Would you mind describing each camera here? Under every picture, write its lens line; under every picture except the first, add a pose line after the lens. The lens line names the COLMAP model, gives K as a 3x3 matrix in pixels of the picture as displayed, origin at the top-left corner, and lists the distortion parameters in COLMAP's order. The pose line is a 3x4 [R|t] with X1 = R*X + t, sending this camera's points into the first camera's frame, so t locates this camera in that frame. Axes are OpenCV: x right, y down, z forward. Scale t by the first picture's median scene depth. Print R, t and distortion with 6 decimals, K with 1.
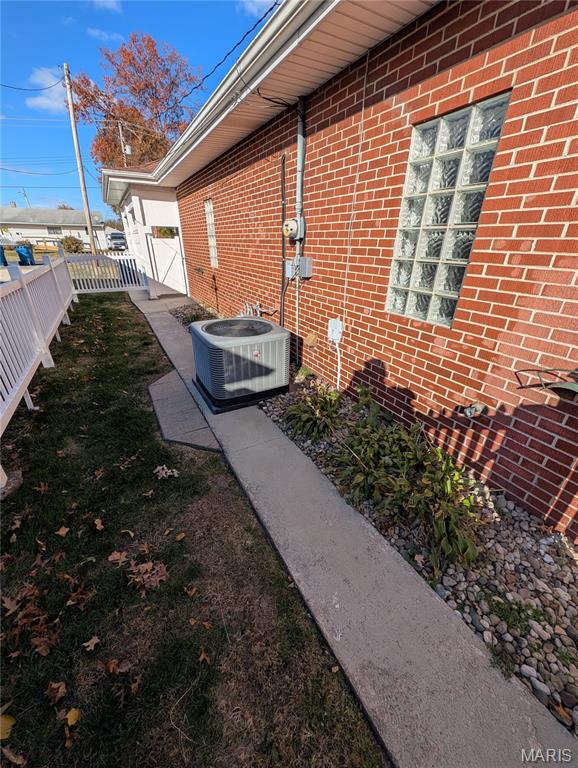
lens RADIAL K [[292.5, 0, 284.8], [0, 292.5, 385.6], [0, 0, 1]] dist [0.001398, 0.000104]
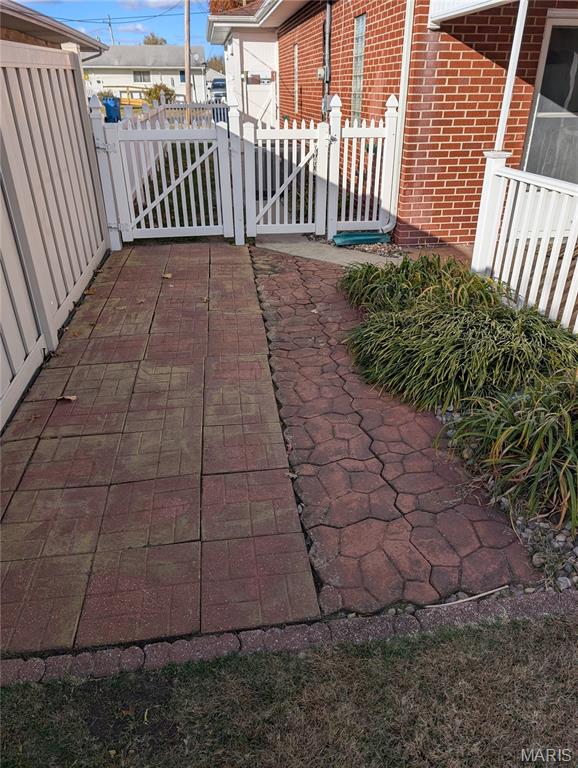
lens RADIAL K [[539.0, 0, 289.0], [0, 539.0, 384.0], [0, 0, 1]] dist [0.047128, 0.000006]
pose [[0.934033, 0.153405, -0.322566, 0.162945], [-0.141114, 0.988094, 0.061302, 0.136033], [0.328130, -0.011740, 0.944560, -0.265956]]
